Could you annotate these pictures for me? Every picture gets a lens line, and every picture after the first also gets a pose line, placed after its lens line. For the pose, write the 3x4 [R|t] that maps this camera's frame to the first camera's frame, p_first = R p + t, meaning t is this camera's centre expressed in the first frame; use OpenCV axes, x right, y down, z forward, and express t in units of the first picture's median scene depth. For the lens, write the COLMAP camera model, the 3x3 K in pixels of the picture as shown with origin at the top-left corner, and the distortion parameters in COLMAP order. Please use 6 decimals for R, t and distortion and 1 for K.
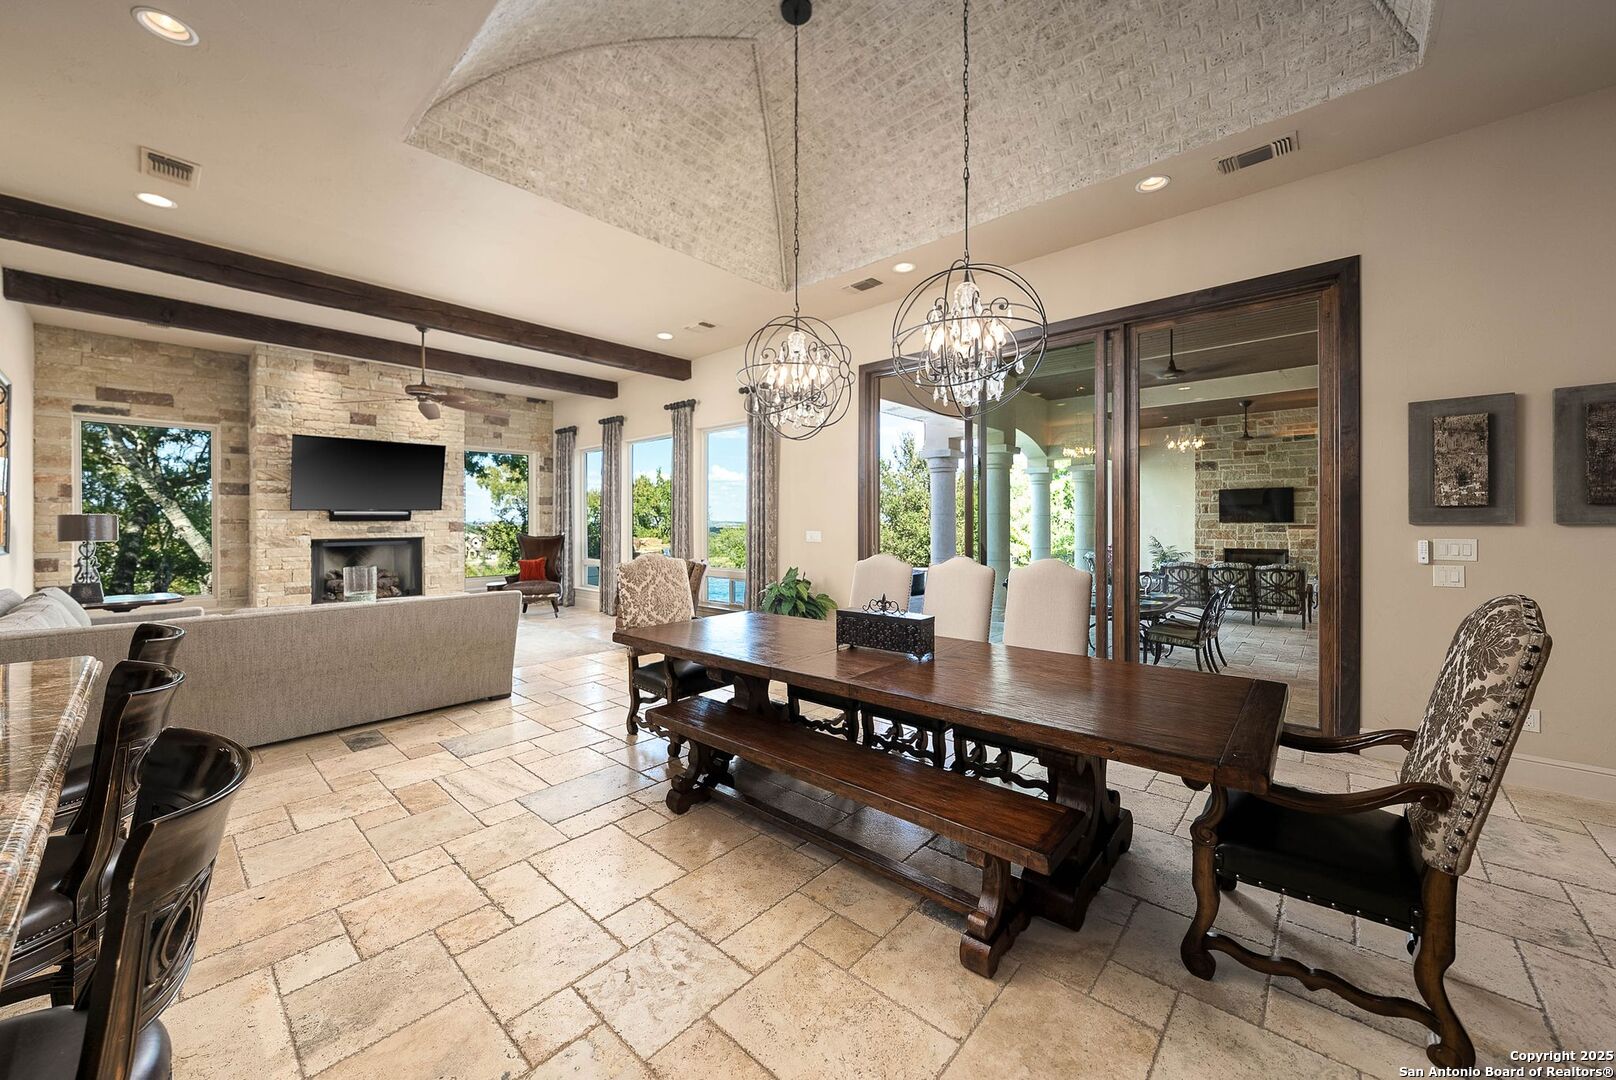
lens RADIAL K [[576.3, 0, 812.6], [0, 576.3, 526.2], [0, 0, 1]] dist [-0.002165, 0.000348]
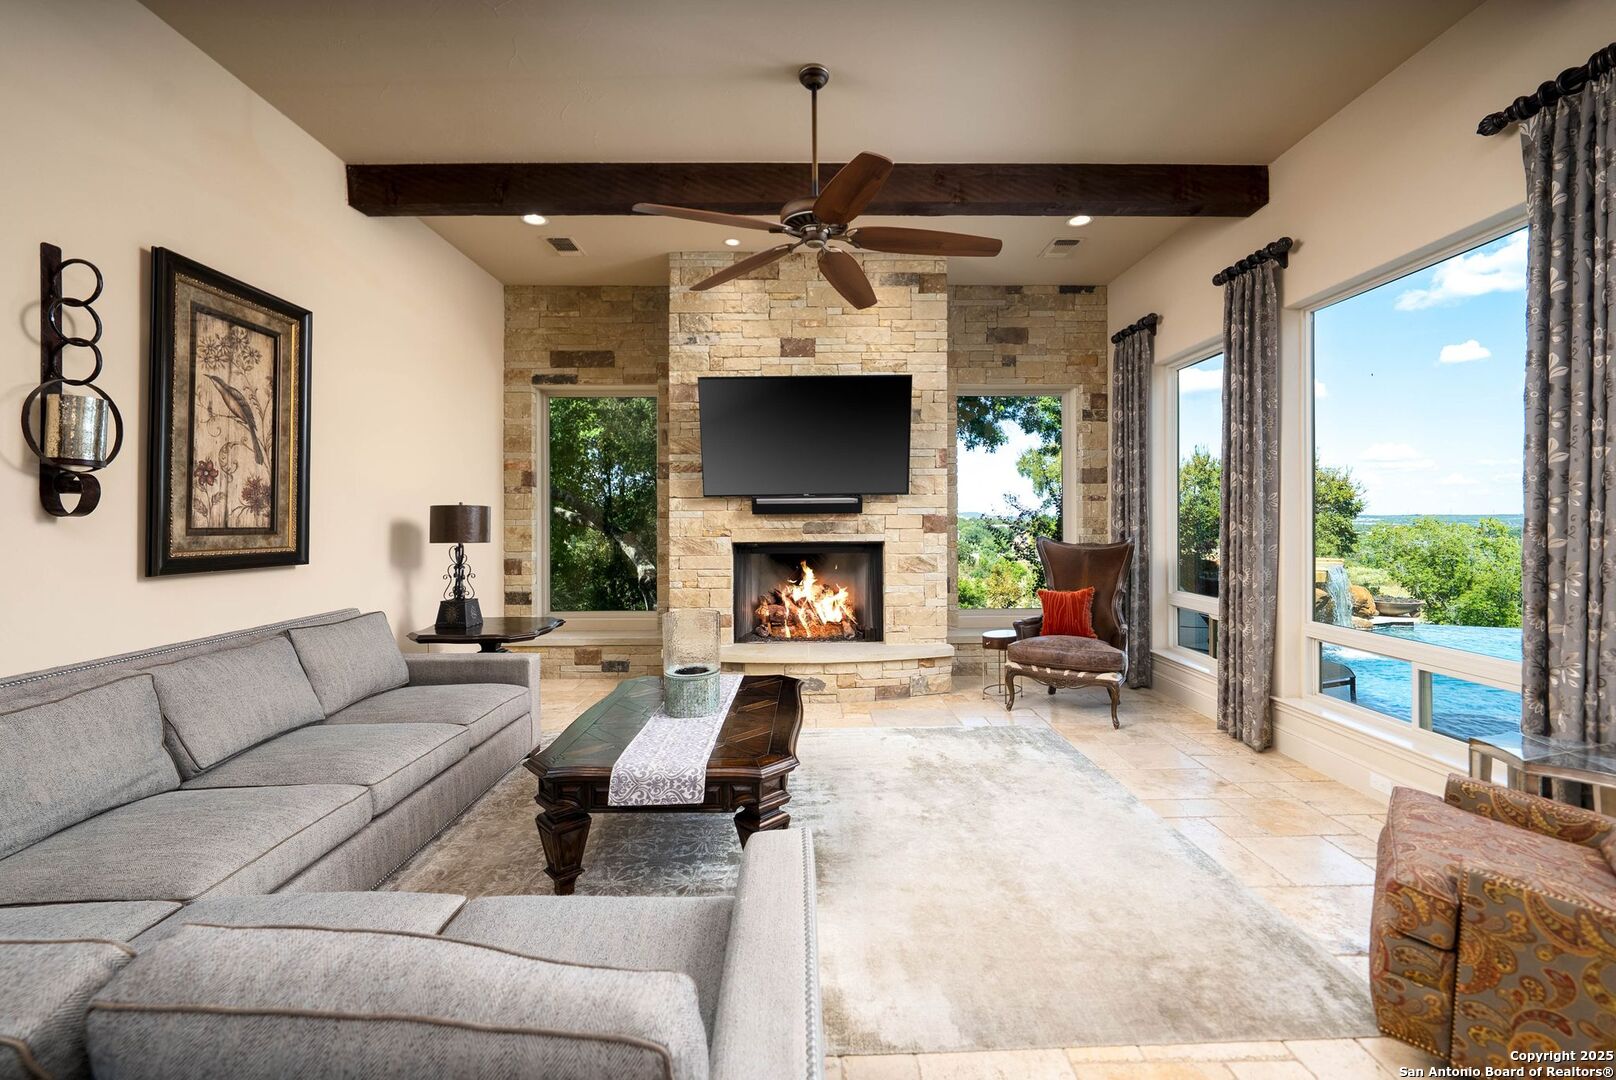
lens RADIAL K [[691.0, 0, 791.1], [0, 691.0, 517.9], [0, 0, 1]] dist [-0.012229, 0.000417]
pose [[0.659752, 0.000431, -0.751483, -0.244128], [-0.003364, 0.999992, -0.002380, -0.002979], [0.751476, 0.004098, 0.659748, 0.533865]]
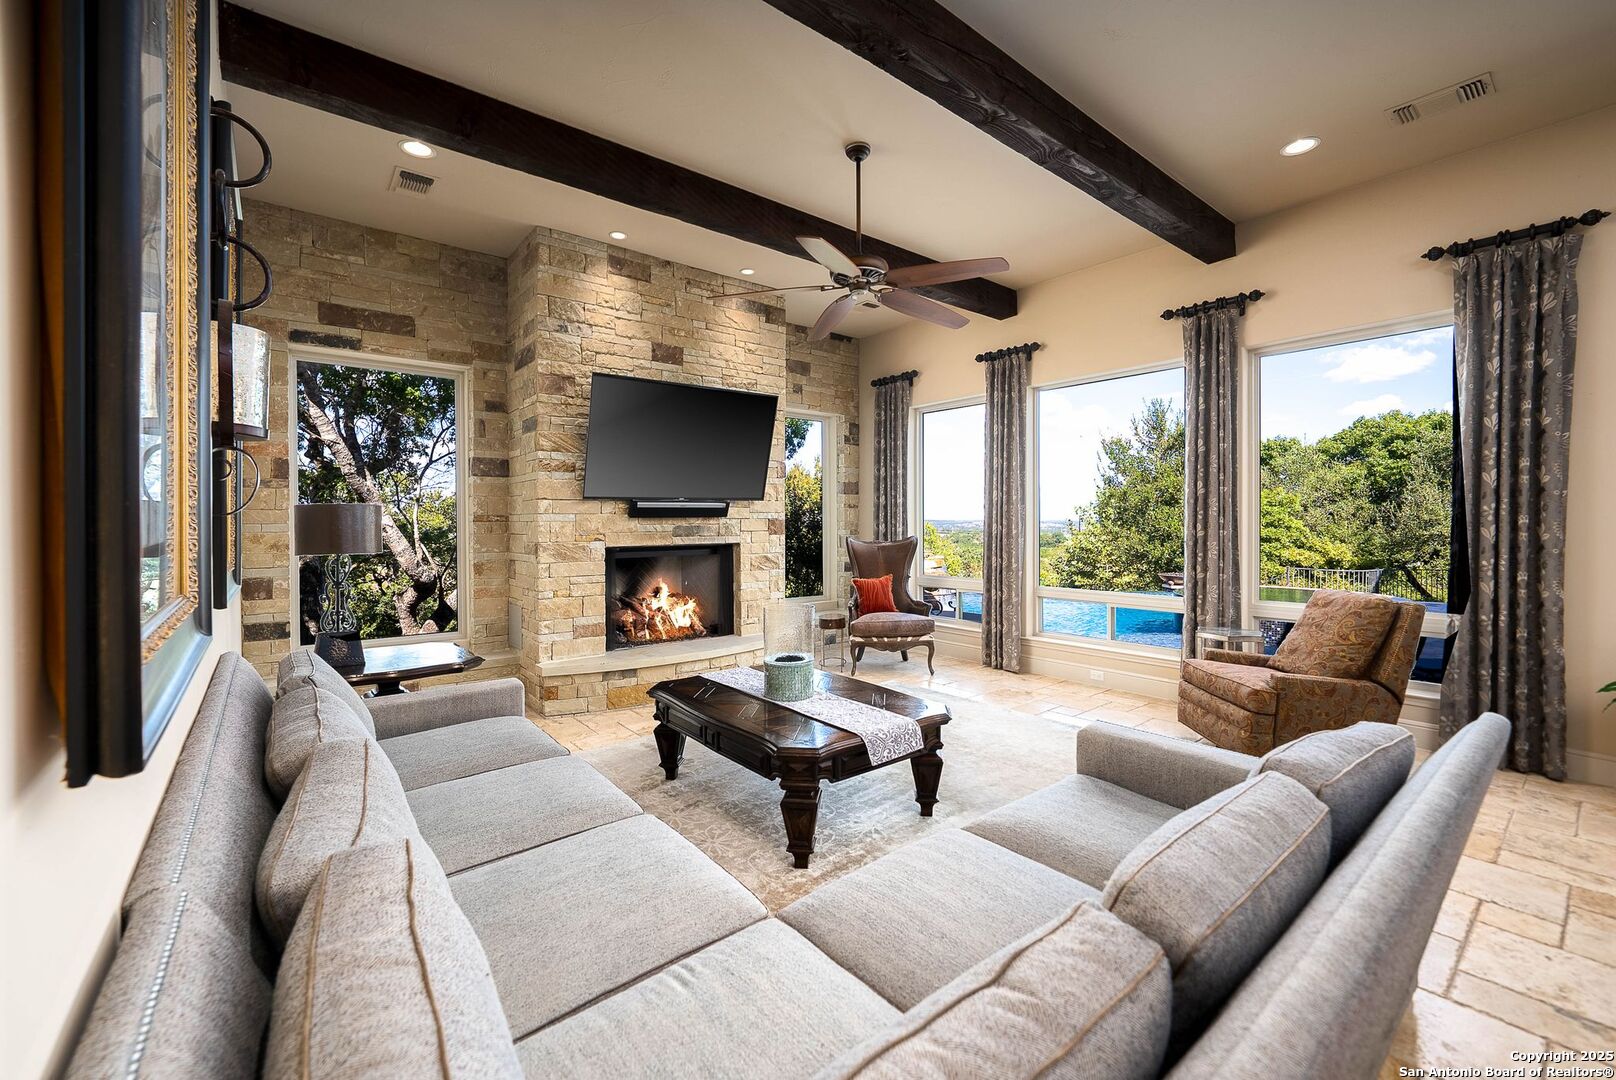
lens RADIAL K [[678.4, 0, 851.5], [0, 678.4, 532.8], [0, 0, 1]] dist [-0.009581, 0.000222]
pose [[0.988709, 0.001531, -0.149843, -0.495259], [0.000001, 0.999948, 0.010225, 0.000029], [0.149851, -0.010110, 0.988657, 0.317089]]
